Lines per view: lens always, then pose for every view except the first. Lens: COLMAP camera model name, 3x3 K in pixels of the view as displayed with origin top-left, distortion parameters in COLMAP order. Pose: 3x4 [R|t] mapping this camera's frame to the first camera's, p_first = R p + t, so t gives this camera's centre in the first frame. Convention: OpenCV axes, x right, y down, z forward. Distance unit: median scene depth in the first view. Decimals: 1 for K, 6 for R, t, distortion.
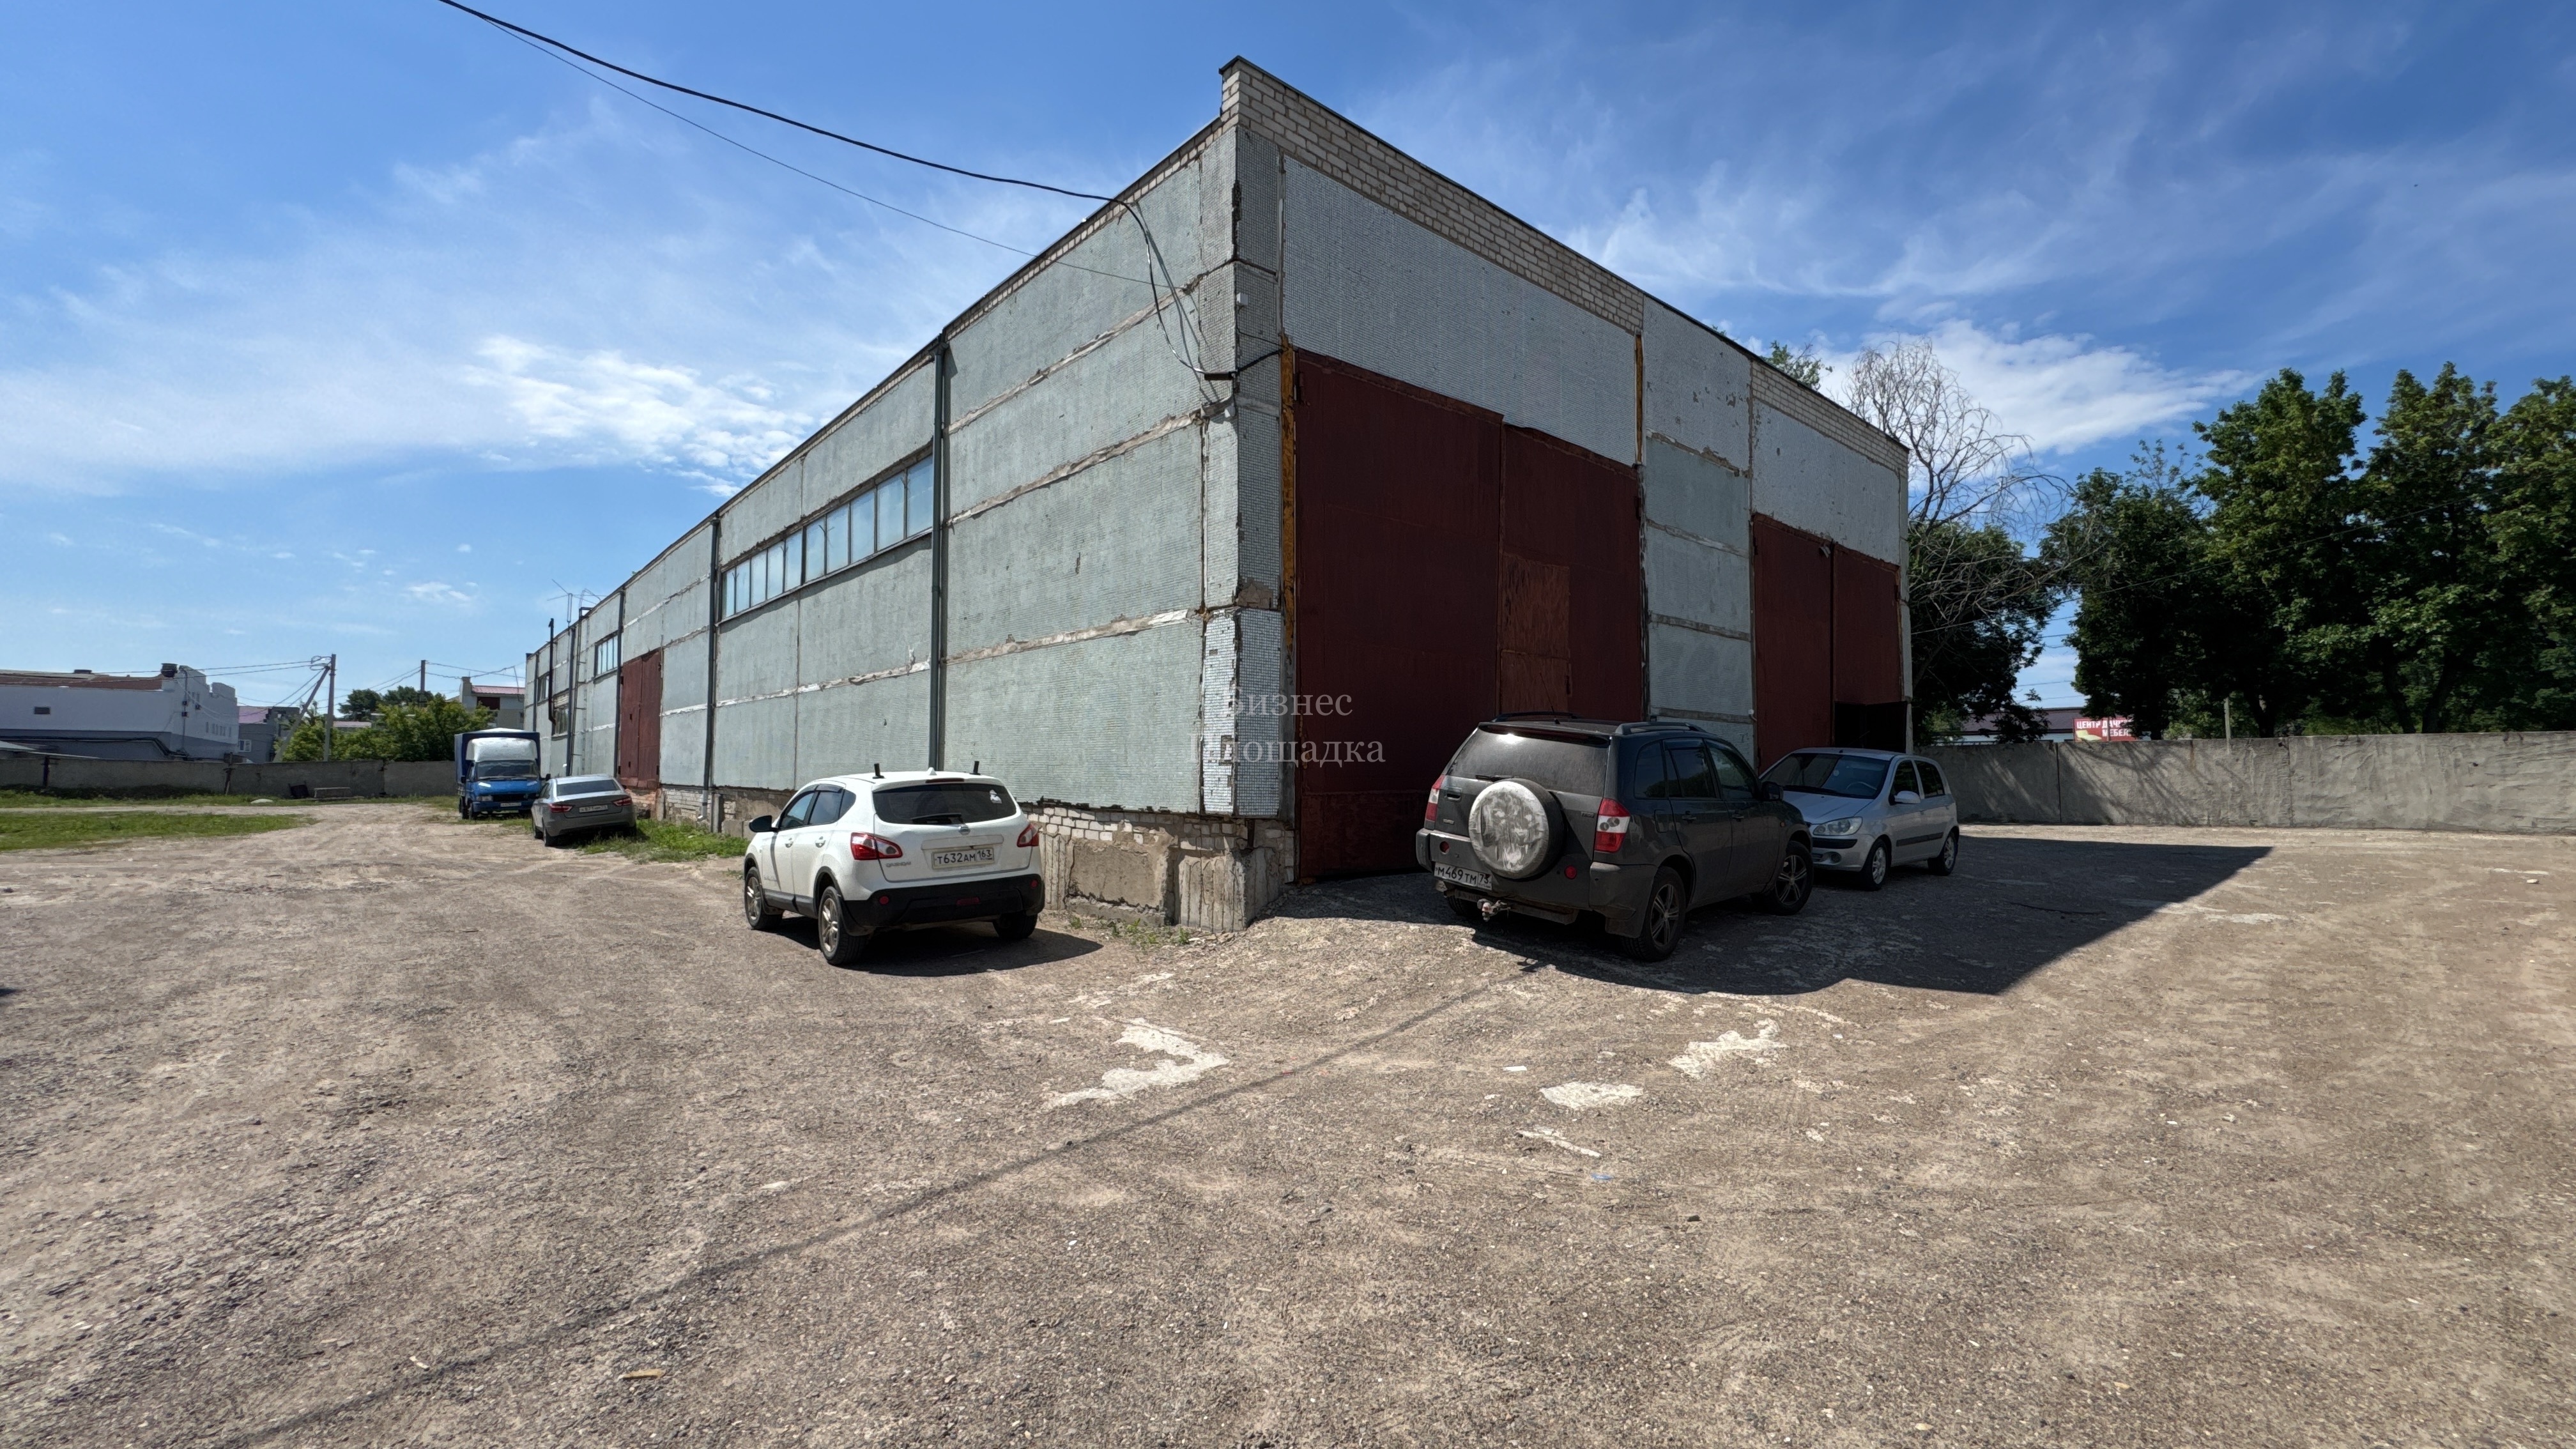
lens RADIAL K [[1050.3, 0, 1290.5], [0, 1050.3, 731.2], [0, 0, 1]] dist [-0.000713, -0.000049]
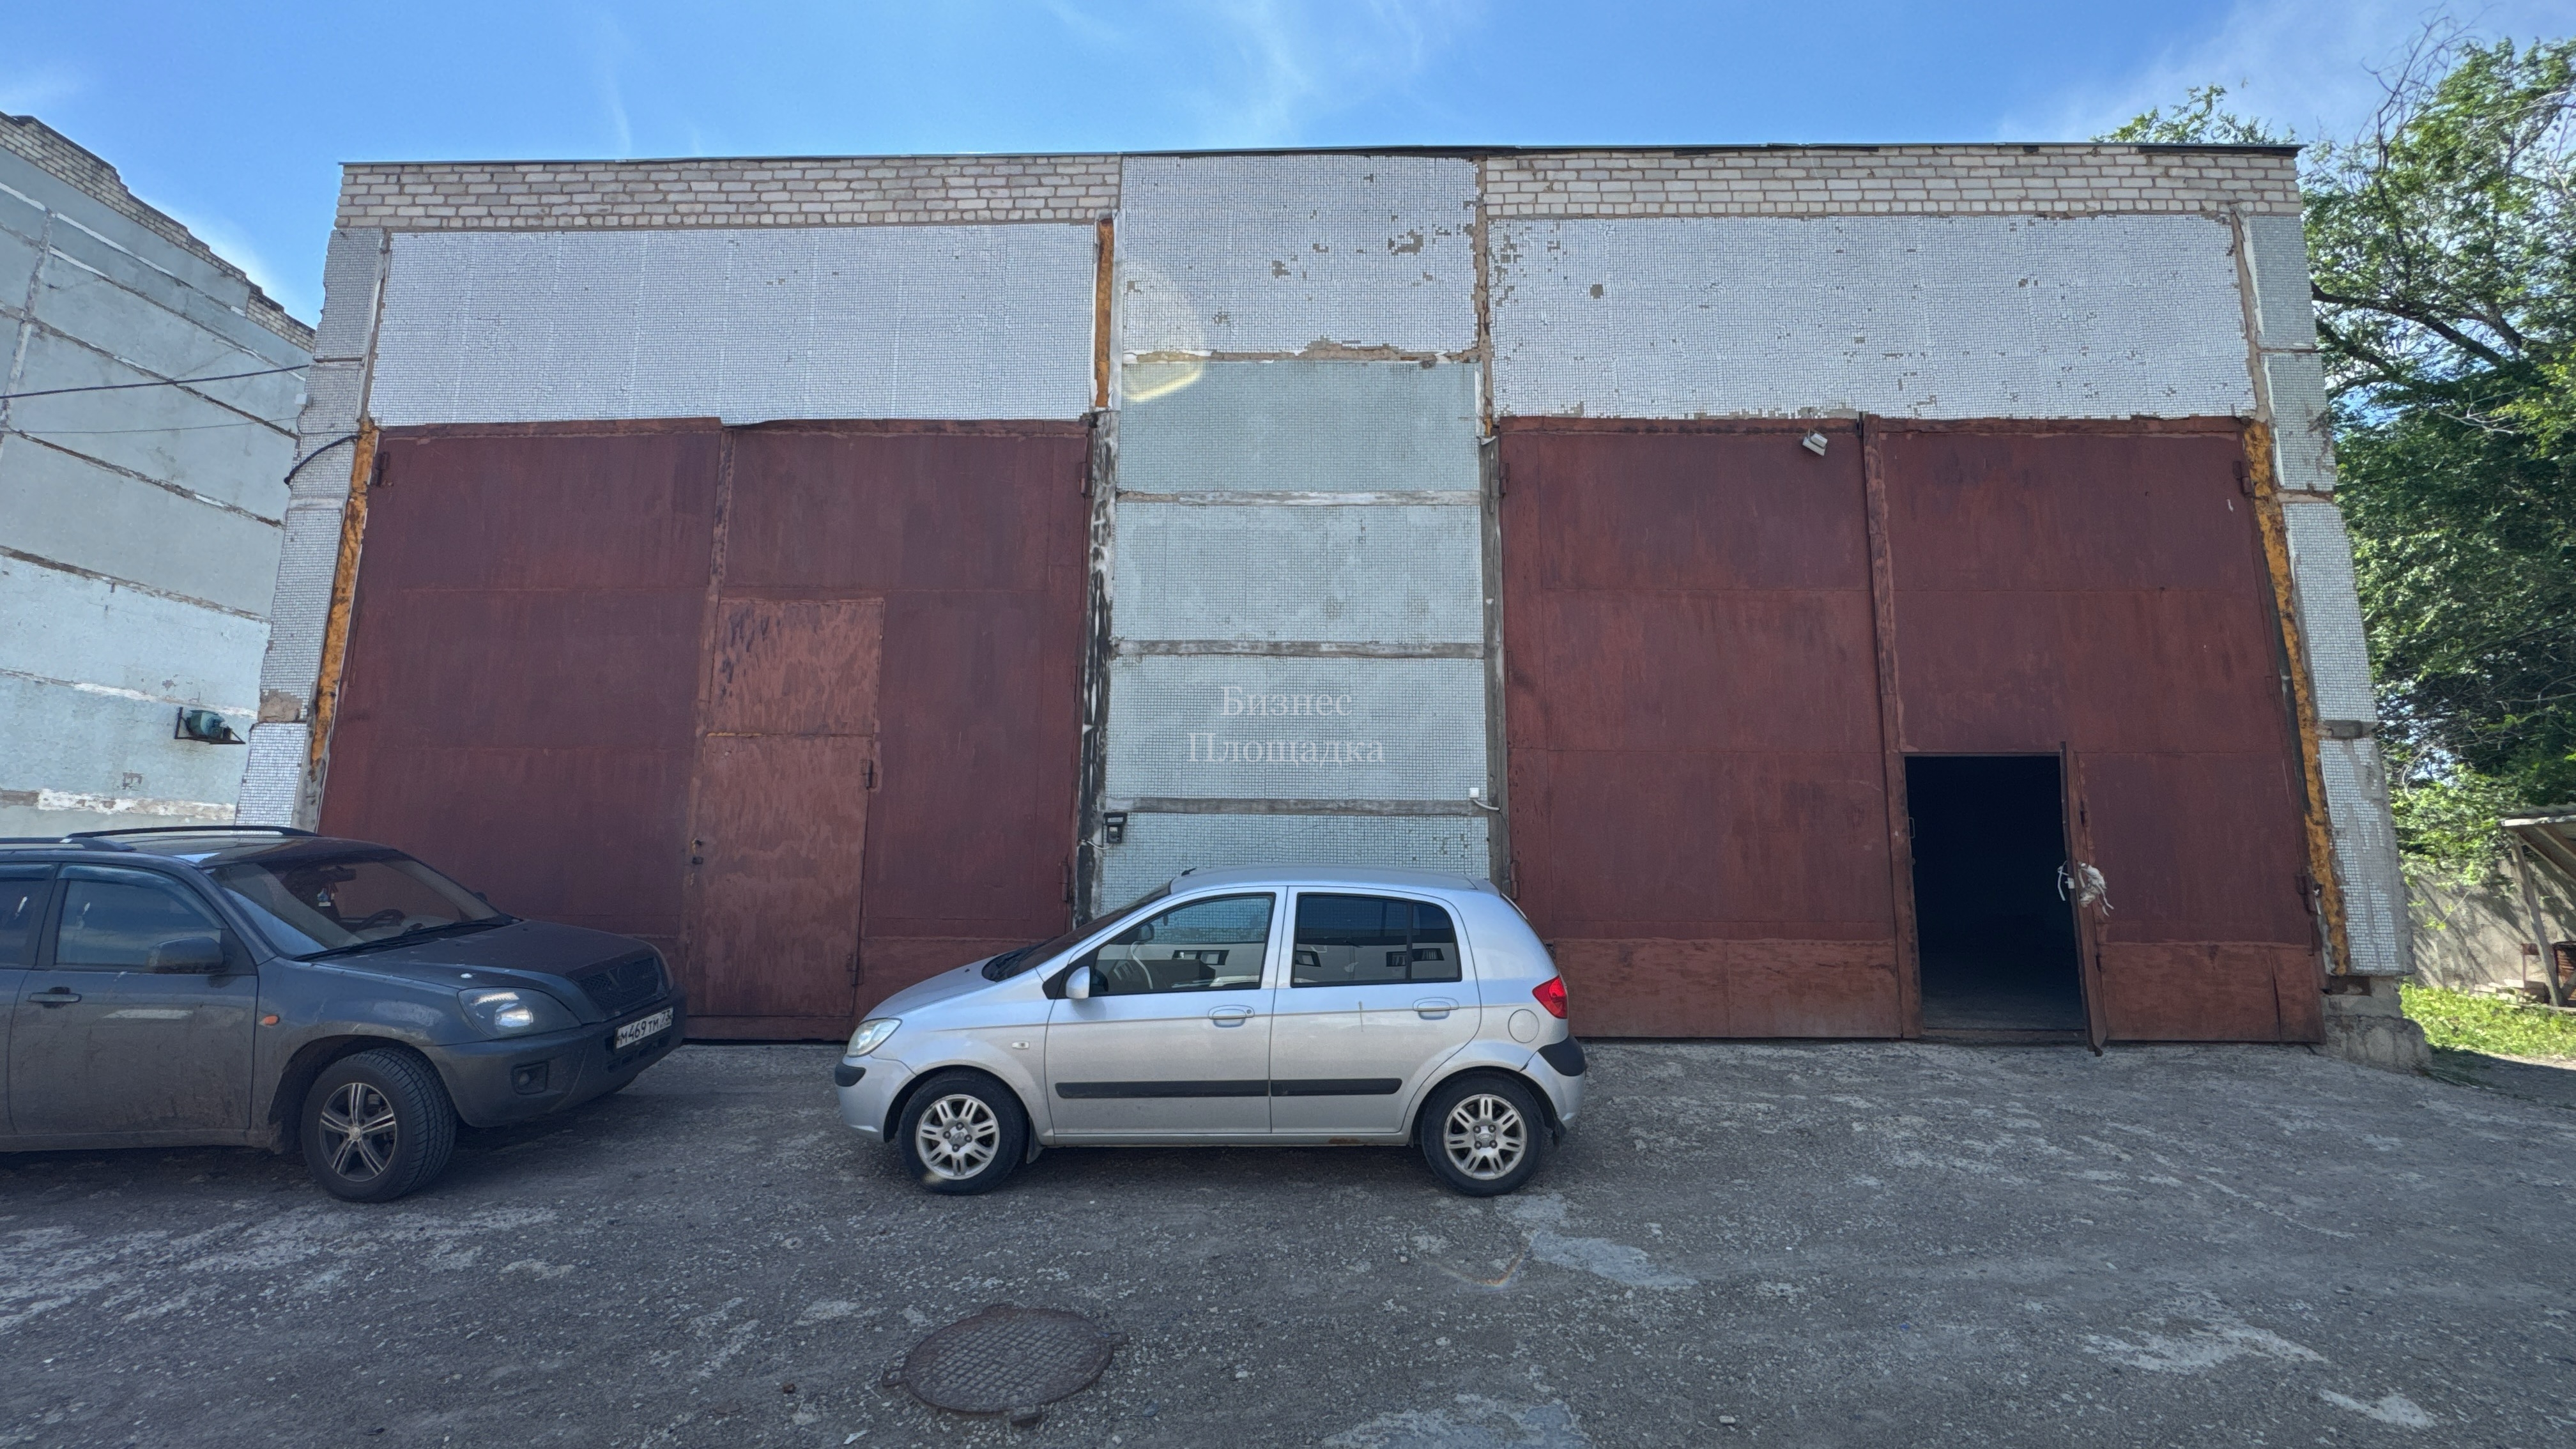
lens RADIAL K [[1028.3, 0, 1296.2], [0, 1028.3, 722.1], [0, 0, 1]] dist [-0.002742, -0.000199]
pose [[0.732166, -0.104573, -0.673051, 0.852974], [0.023186, 0.991398, -0.128812, 0.011088], [0.680731, 0.078706, 0.728293, 0.683537]]
